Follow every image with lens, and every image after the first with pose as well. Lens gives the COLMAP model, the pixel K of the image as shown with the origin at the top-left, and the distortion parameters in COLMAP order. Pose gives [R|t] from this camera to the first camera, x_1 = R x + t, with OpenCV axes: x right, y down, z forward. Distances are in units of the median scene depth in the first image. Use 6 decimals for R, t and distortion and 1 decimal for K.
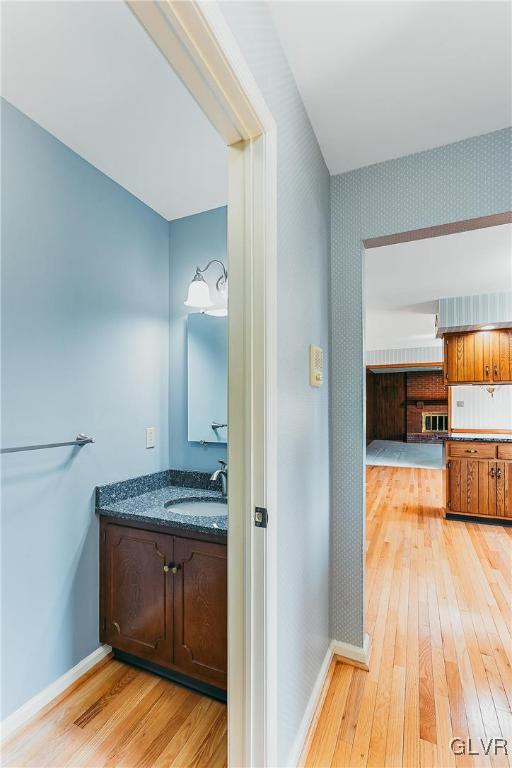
lens RADIAL K [[347.4, 0, 265.1], [0, 347.4, 404.6], [0, 0, 1]] dist [0.017476, 0.000186]
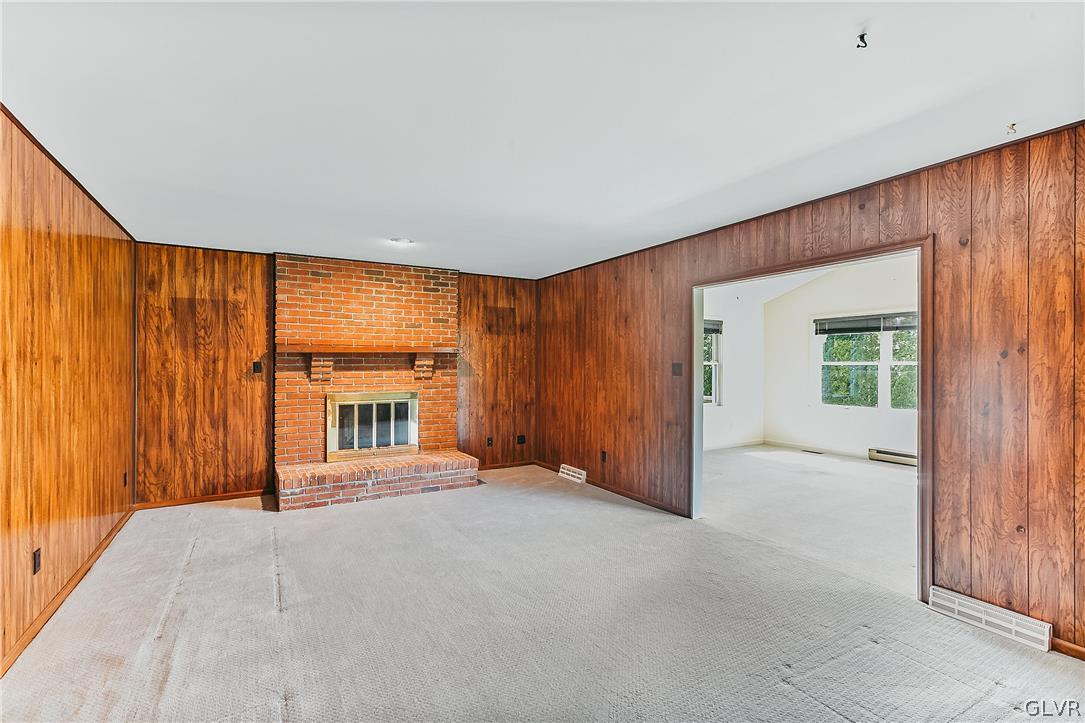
lens RADIAL K [[490.9, 0, 544.4], [0, 490.9, 363.0], [0, 0, 1]] dist [0.017476, 0.000186]
pose [[0.577906, 0.004526, 0.816091, 0.201897], [-0.007288, 0.999973, -0.000385, -0.005840], [-0.816071, -0.005725, 0.577923, 0.581126]]
